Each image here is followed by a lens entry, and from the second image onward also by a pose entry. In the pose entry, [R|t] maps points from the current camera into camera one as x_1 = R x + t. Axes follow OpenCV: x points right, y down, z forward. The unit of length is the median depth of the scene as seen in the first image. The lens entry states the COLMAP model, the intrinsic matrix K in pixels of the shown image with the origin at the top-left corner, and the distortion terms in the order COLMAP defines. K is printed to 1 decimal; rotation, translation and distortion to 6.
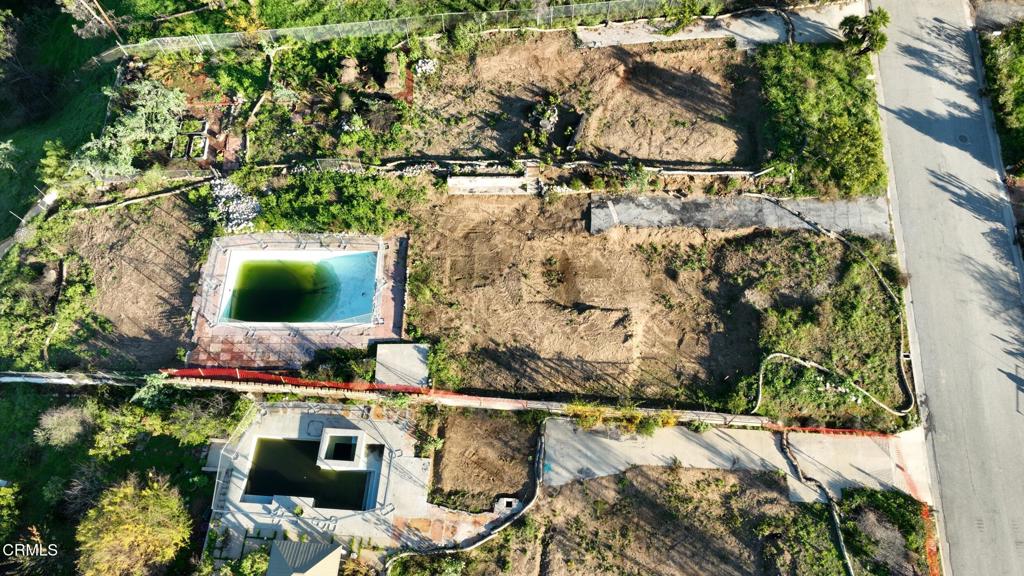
lens RADIAL K [[721.4, 0, 516.9], [0, 721.4, 285.5], [0, 0, 1]] dist [-0.001308, 0.022246]
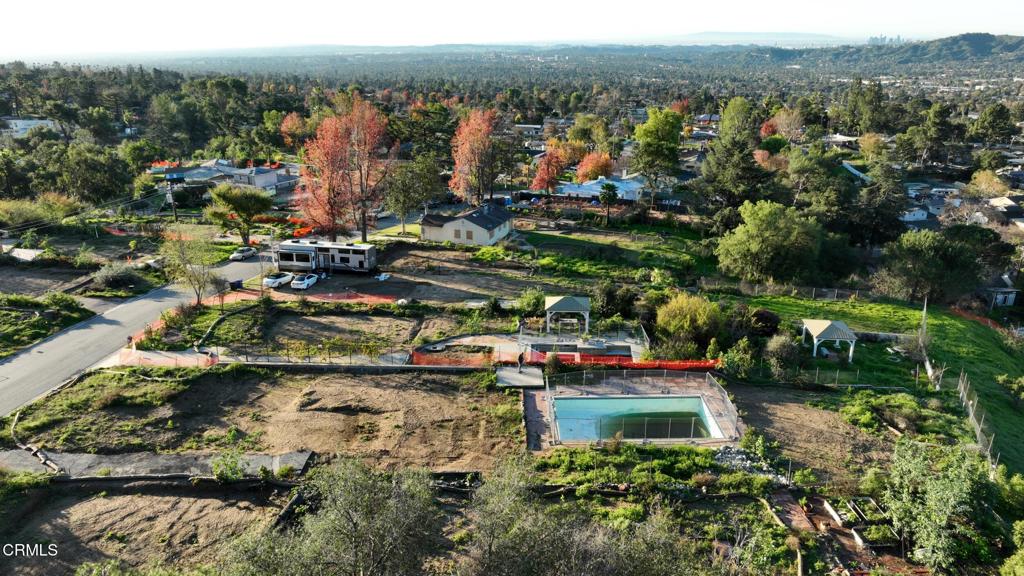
lens RADIAL K [[721.4, 0, 516.9], [0, 721.4, 285.5], [0, 0, 1]] dist [-0.001308, 0.022246]
pose [[-0.999703, 0.008478, -0.022859, -0.120555], [-0.021832, 0.106014, 0.994125, -0.945972], [0.010852, 0.994329, -0.105797, 0.903123]]
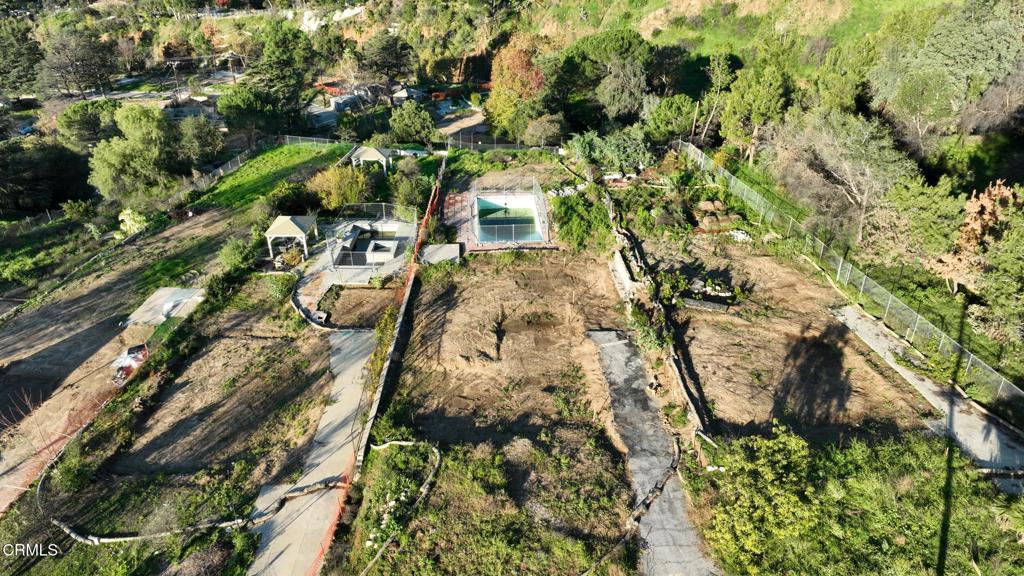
lens RADIAL K [[721.4, 0, 516.9], [0, 721.4, 285.5], [0, 0, 1]] dist [-0.001308, 0.022246]
pose [[0.062549, 0.473296, -0.878680, 0.887718], [-0.900975, 0.405511, 0.154290, -0.161935], [0.429340, 0.782017, 0.451792, 0.498735]]
